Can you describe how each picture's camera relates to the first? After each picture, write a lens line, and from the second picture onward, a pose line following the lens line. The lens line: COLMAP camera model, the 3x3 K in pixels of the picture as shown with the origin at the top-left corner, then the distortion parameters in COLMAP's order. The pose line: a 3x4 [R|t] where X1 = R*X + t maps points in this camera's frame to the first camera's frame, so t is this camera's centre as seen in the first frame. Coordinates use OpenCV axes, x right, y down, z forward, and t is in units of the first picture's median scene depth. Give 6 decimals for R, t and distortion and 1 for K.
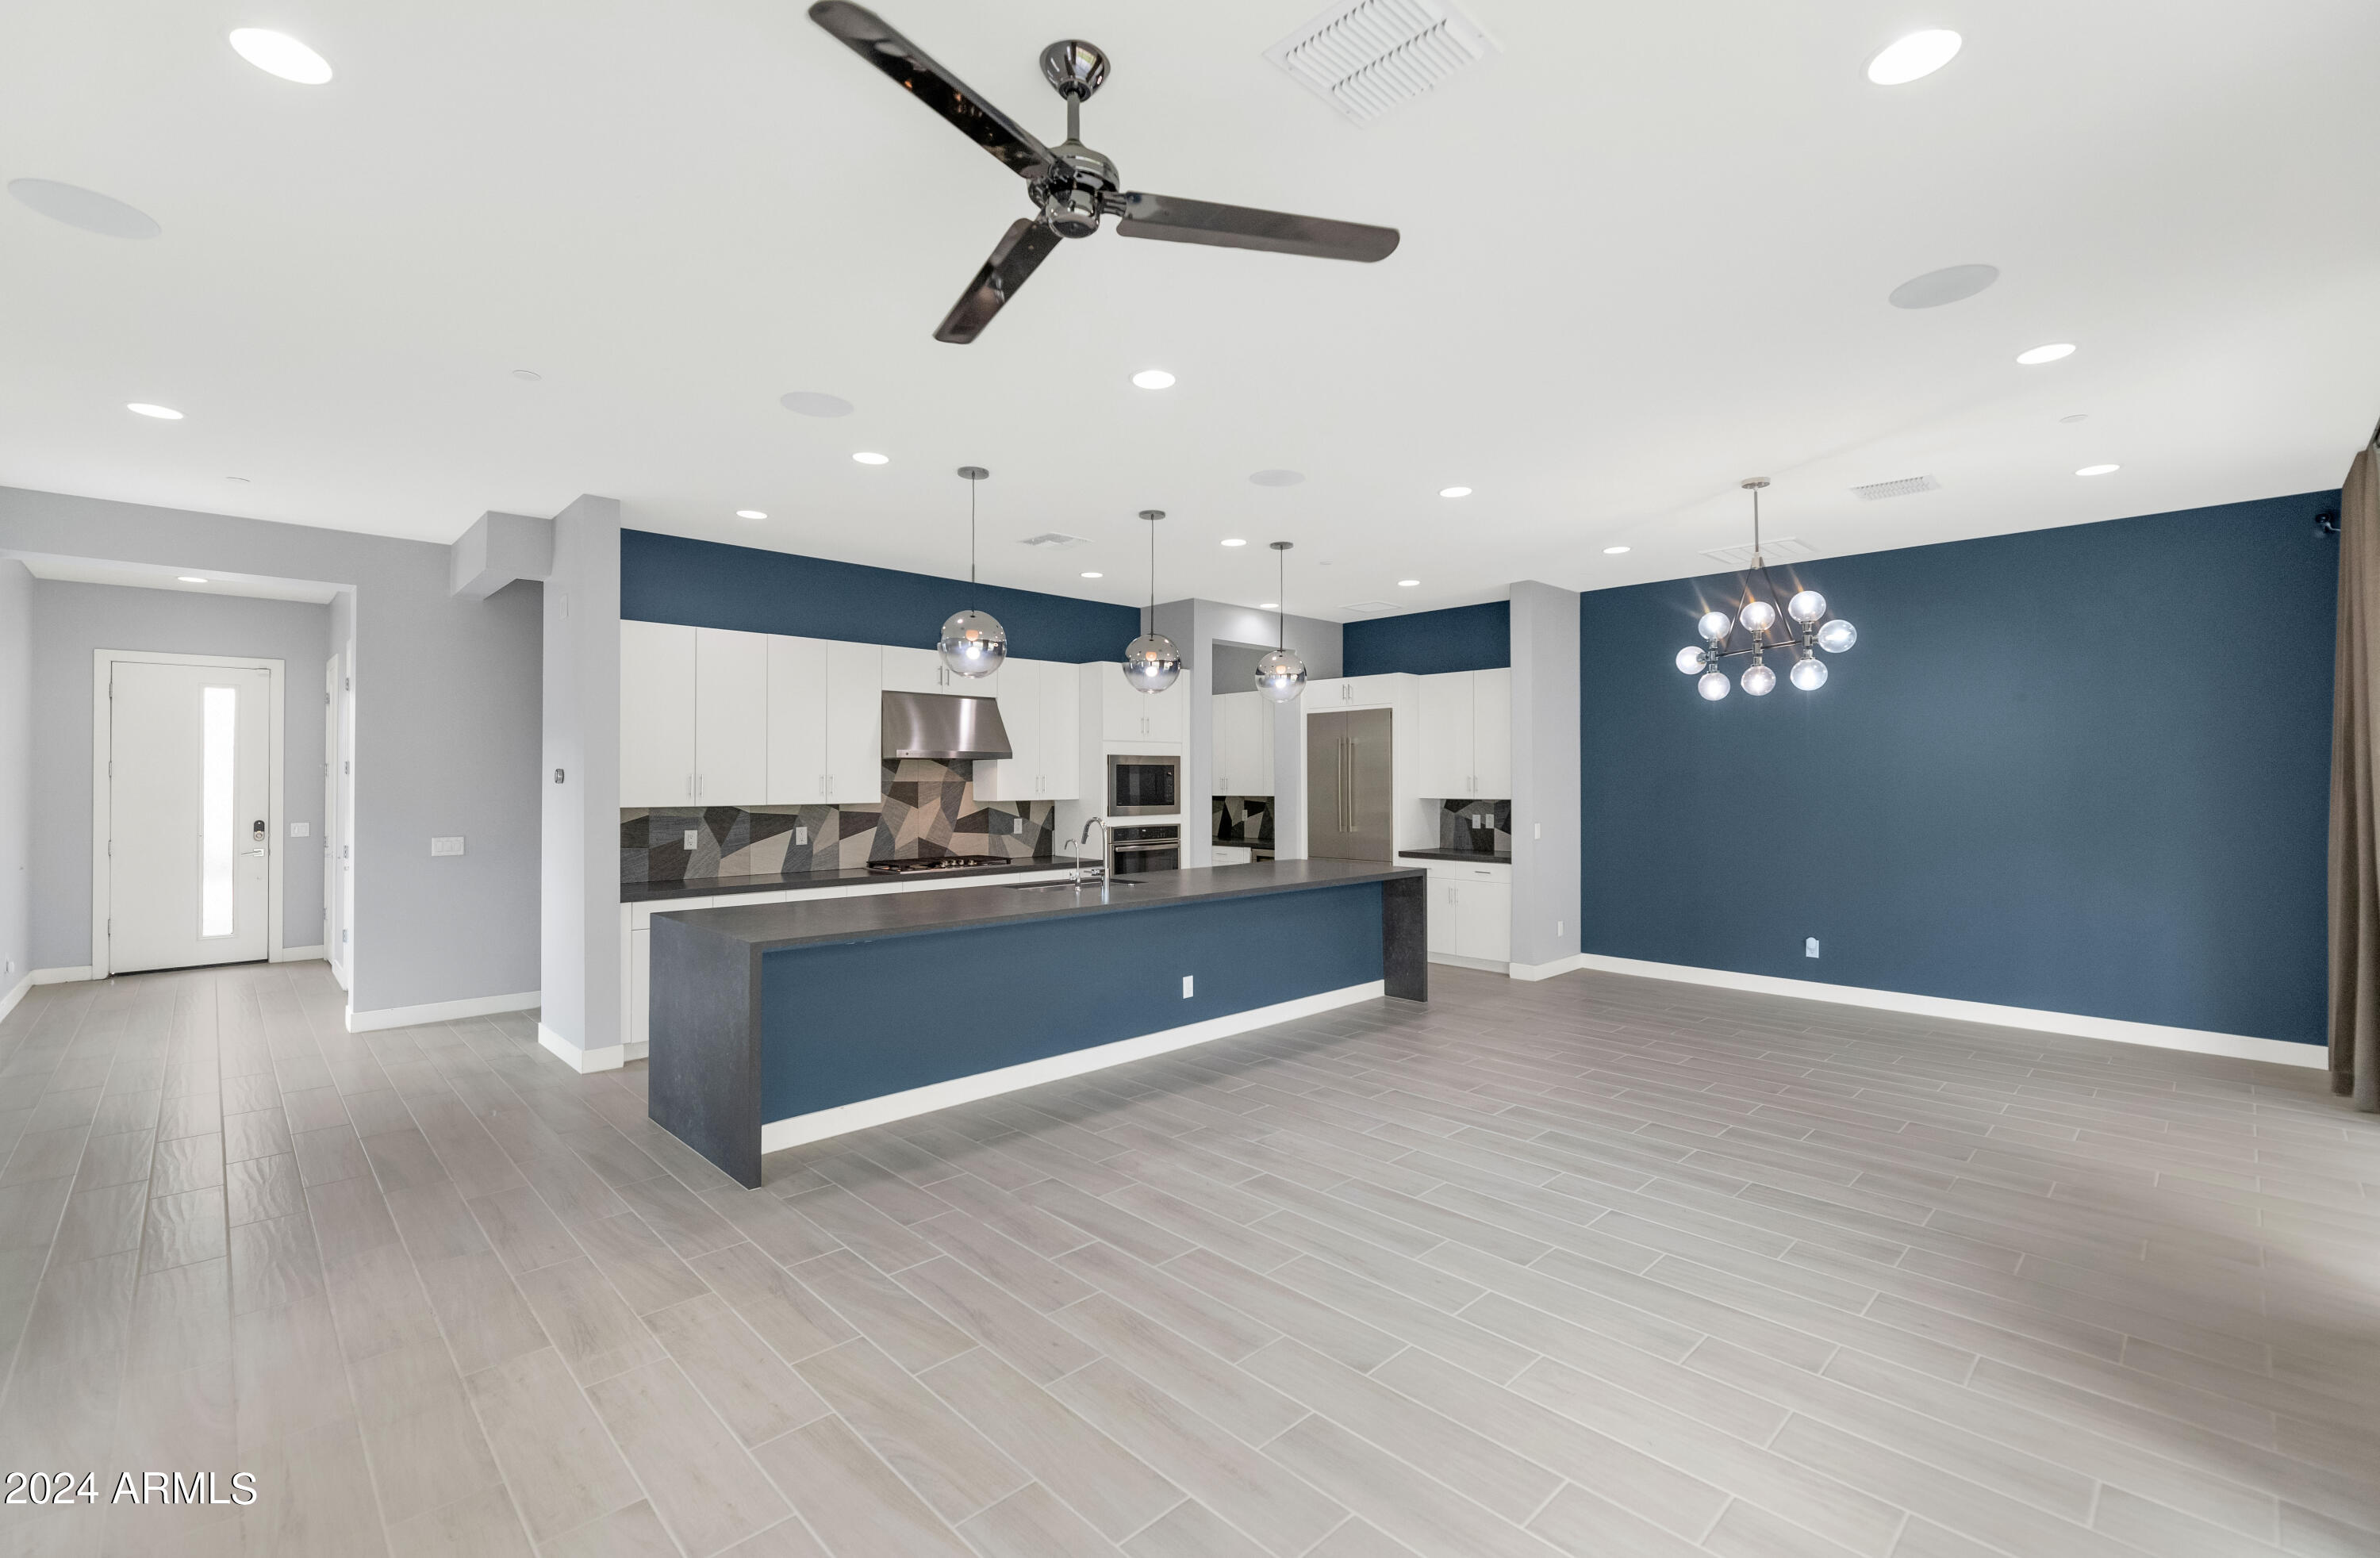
lens RADIAL K [[1020.9, 0, 1200.8], [0, 1020.9, 772.1], [0, 0, 1]] dist [-0.011802, -0.000118]
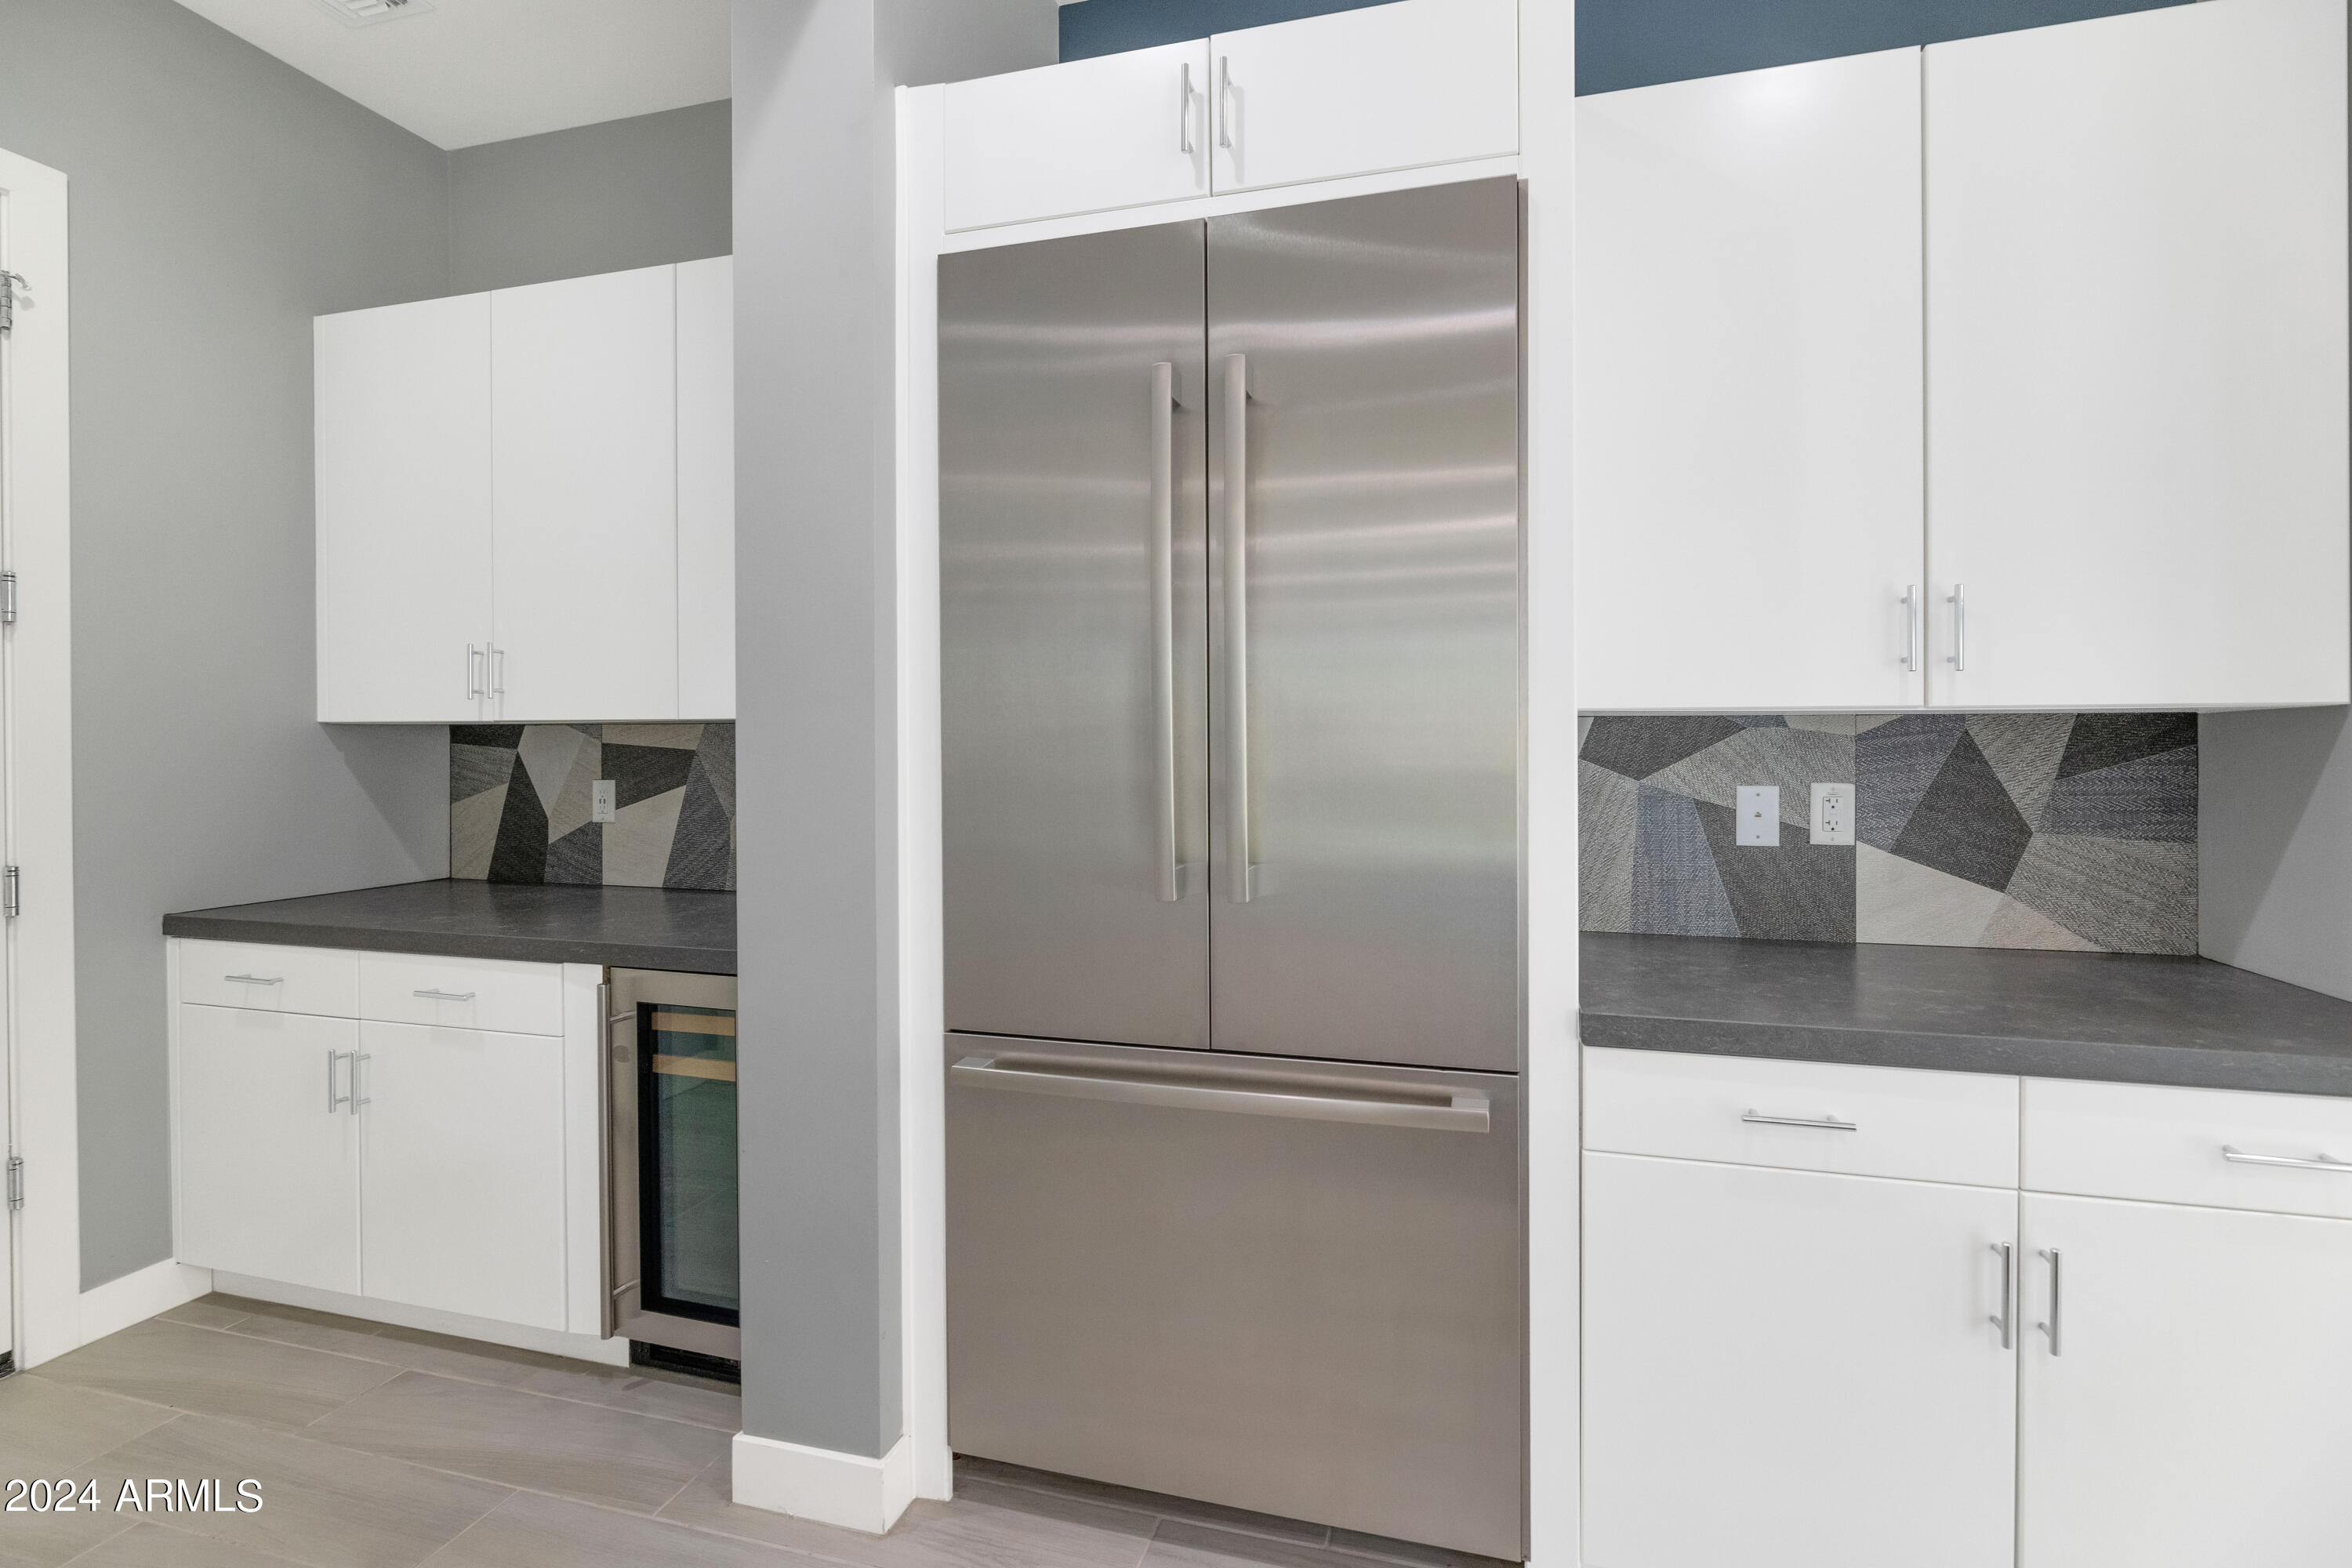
lens RADIAL K [[981.4, 0, 1216.5], [0, 981.4, 773.8], [0, 0, 1]] dist [-0.000809, -0.000039]
pose [[0.863668, -0.021926, 0.503584, 0.076555], [-0.001868, 0.998907, 0.046696, 0.035930], [-0.504057, -0.041271, 0.862684, 1.060027]]
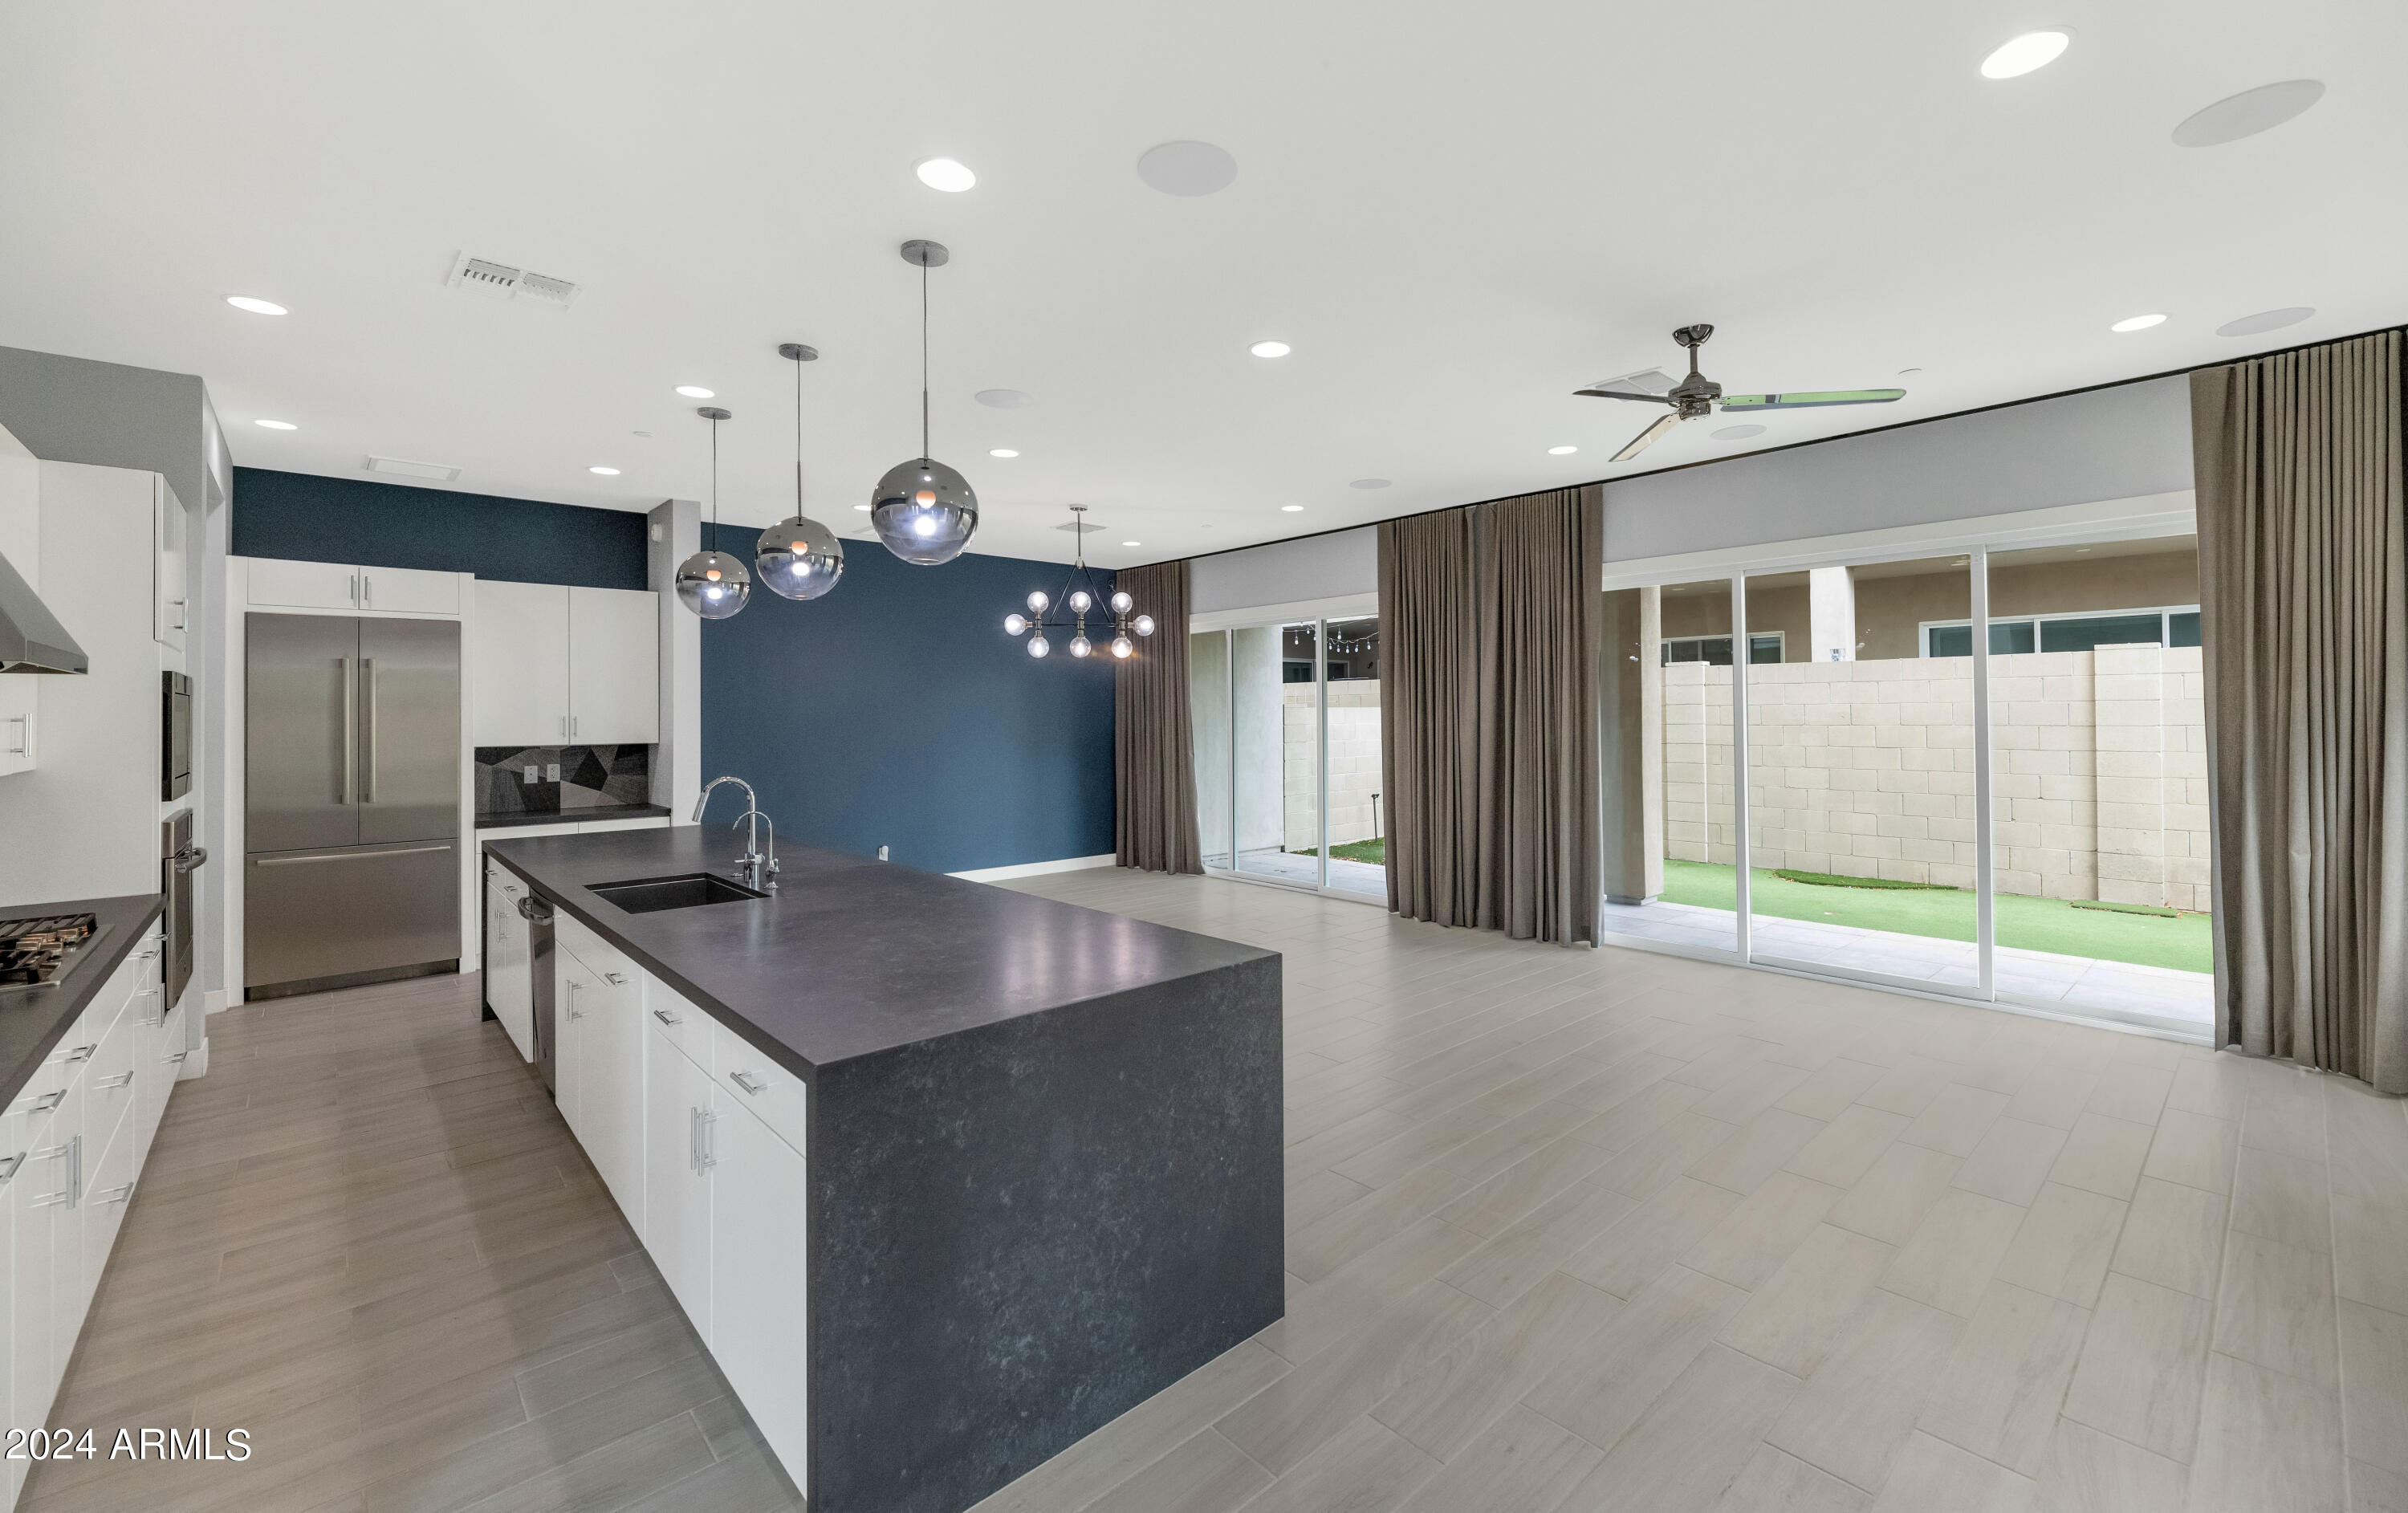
lens RADIAL K [[994.4, 0, 1234.4], [0, 994.4, 713.3], [0, 0, 1]] dist [-0.001112, -0.000292]
pose [[0.017008, 0.001637, 0.999854, -0.586767], [-0.000215, 0.999999, -0.001634, 0.002774], [-0.999855, -0.000188, 0.017009, 0.538745]]
